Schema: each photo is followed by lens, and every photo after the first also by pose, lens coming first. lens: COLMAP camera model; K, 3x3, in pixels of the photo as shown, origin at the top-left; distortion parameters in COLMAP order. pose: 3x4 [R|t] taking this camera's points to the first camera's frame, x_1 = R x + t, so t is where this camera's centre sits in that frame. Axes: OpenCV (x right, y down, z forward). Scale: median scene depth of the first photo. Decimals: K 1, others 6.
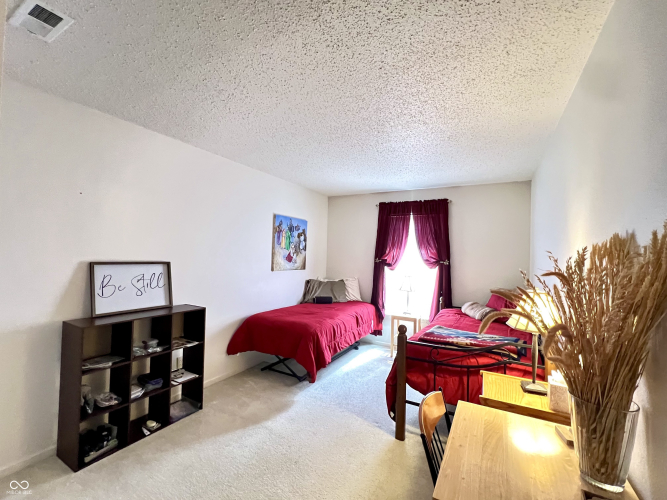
lens RADIAL K [[295.7, 0, 333.9], [0, 295.7, 251.1], [0, 0, 1]] dist [-0.003088, 0.000426]
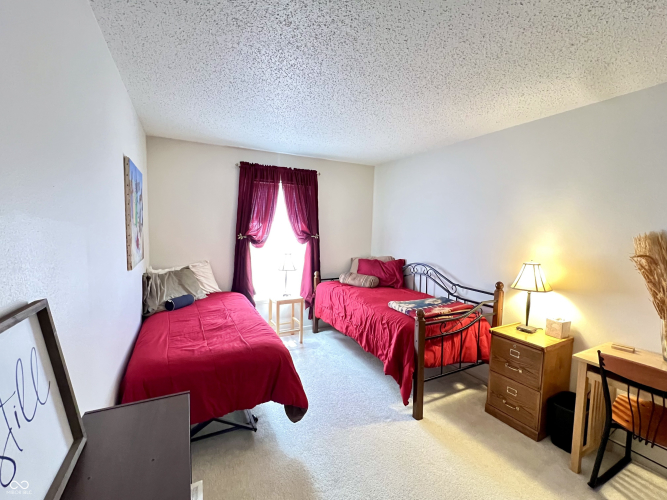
lens RADIAL K [[295.7, 0, 332.9], [0, 295.7, 248.0], [0, 0, 1]] dist [-0.003088, 0.000426]
pose [[0.562766, -0.082616, 0.822477, -0.375314], [-0.013070, 0.993979, 0.108786, -0.028689], [-0.826513, -0.071971, 0.558298, 0.368884]]
